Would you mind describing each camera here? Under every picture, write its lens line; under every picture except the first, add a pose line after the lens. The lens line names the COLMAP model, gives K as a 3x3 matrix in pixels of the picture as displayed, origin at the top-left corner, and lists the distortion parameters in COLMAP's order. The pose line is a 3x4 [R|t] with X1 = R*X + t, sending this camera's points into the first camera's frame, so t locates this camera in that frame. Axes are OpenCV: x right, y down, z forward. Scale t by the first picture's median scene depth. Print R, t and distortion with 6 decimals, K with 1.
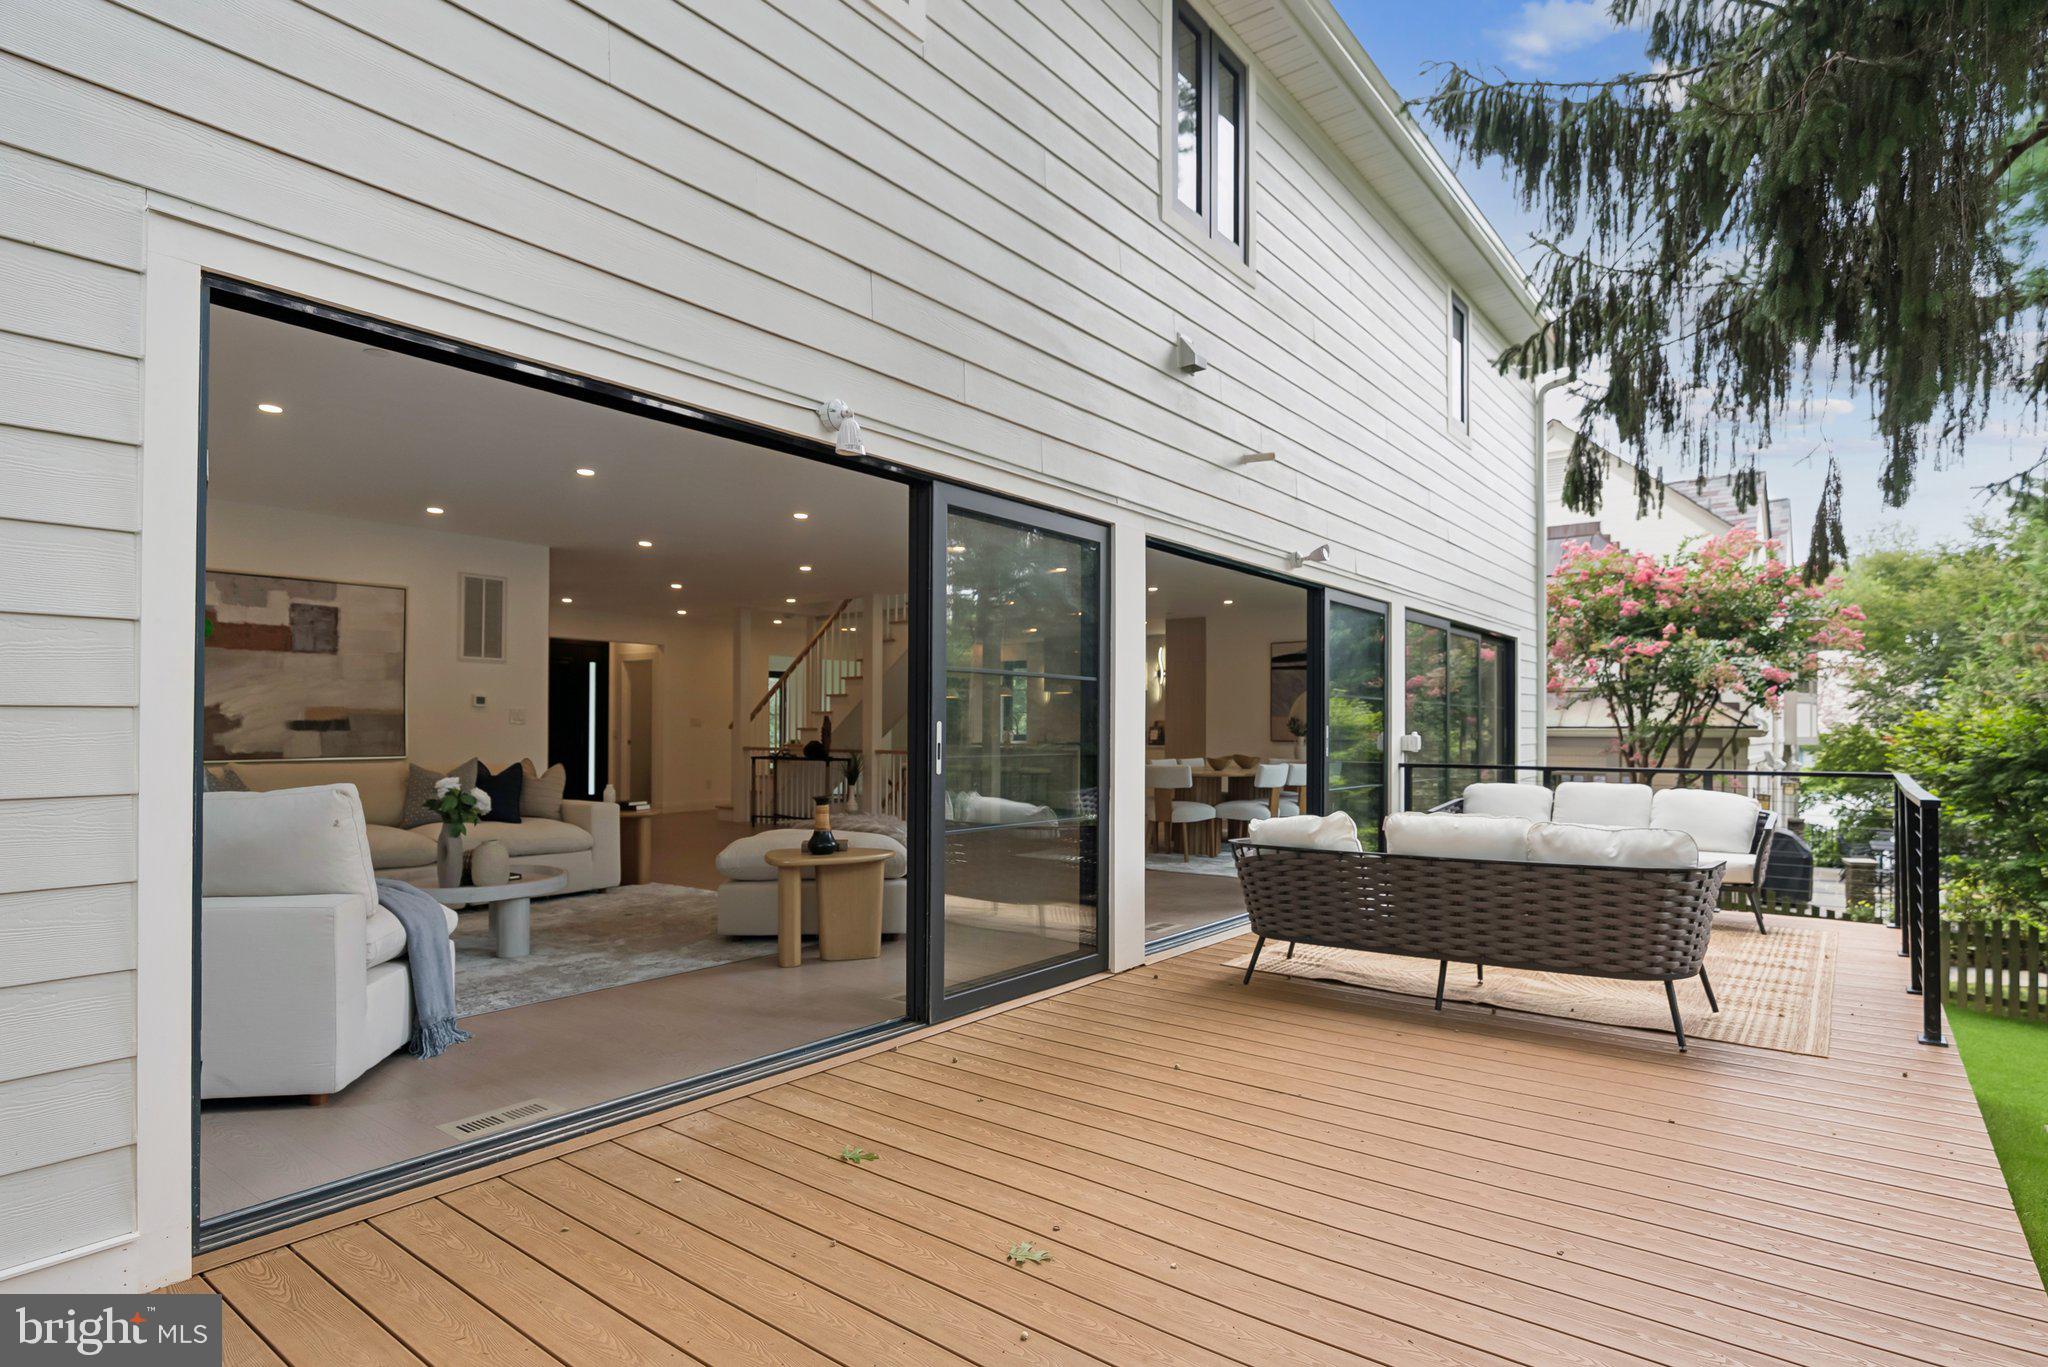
lens RADIAL K [[1058.4, 0, 1028.2], [0, 1058.4, 723.5], [0, 0, 1]] dist [0.000635, -0.000302]
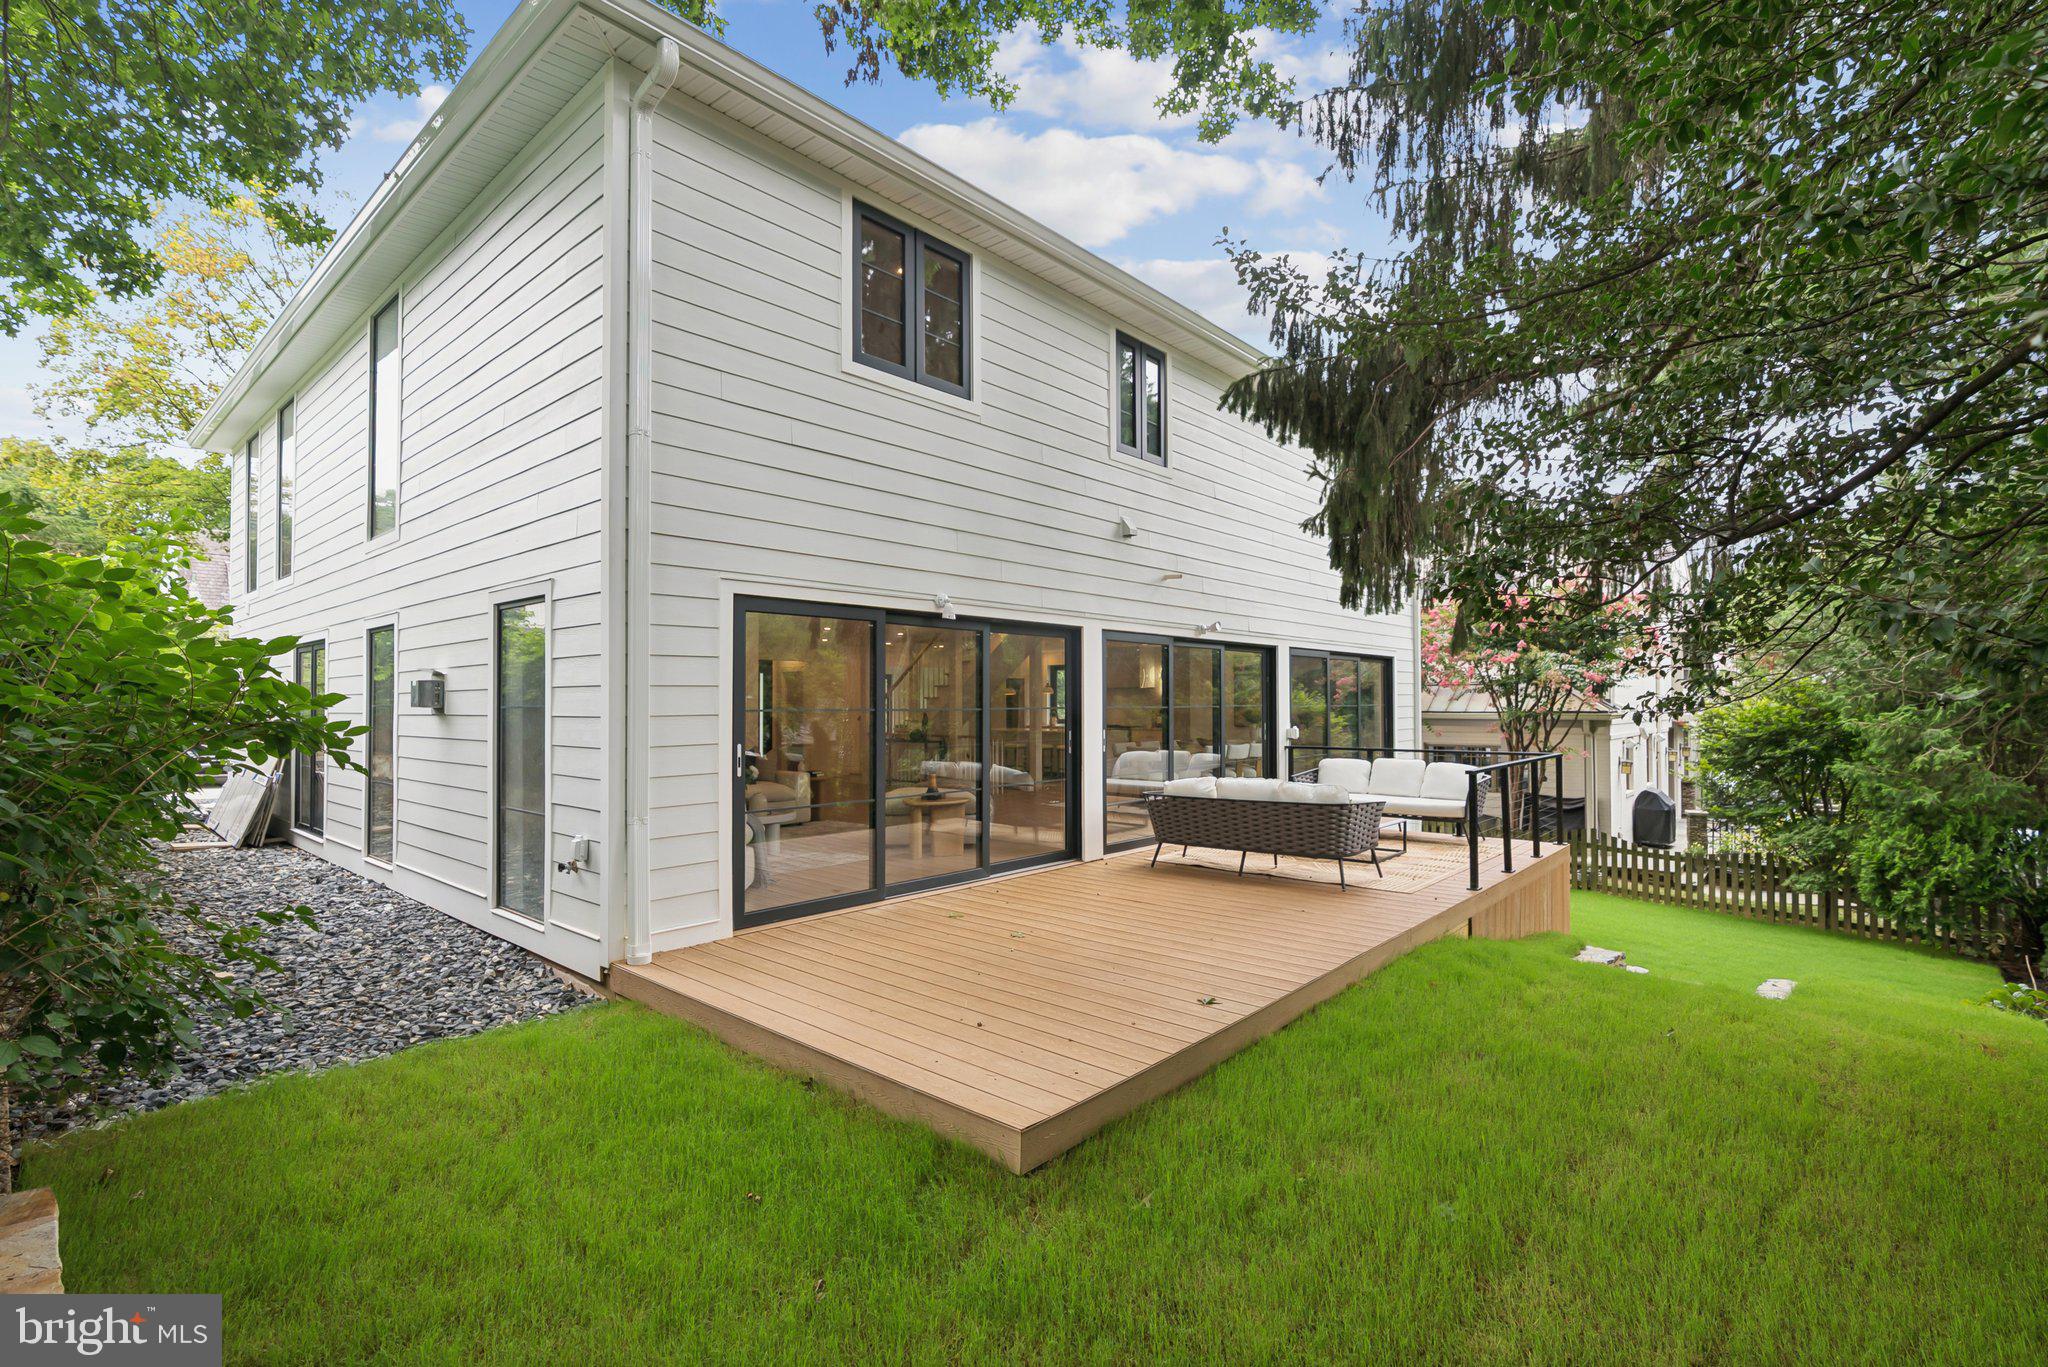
lens RADIAL K [[933.7, 0, 1026.9], [0, 933.7, 685.0], [0, 0, 1]] dist [-0.000290, 0.000030]
pose [[0.997822, -0.009640, -0.065258, 0.065654], [0.008691, 0.999852, -0.014819, -0.043504], [0.065391, 0.014220, 0.997758, -0.506175]]
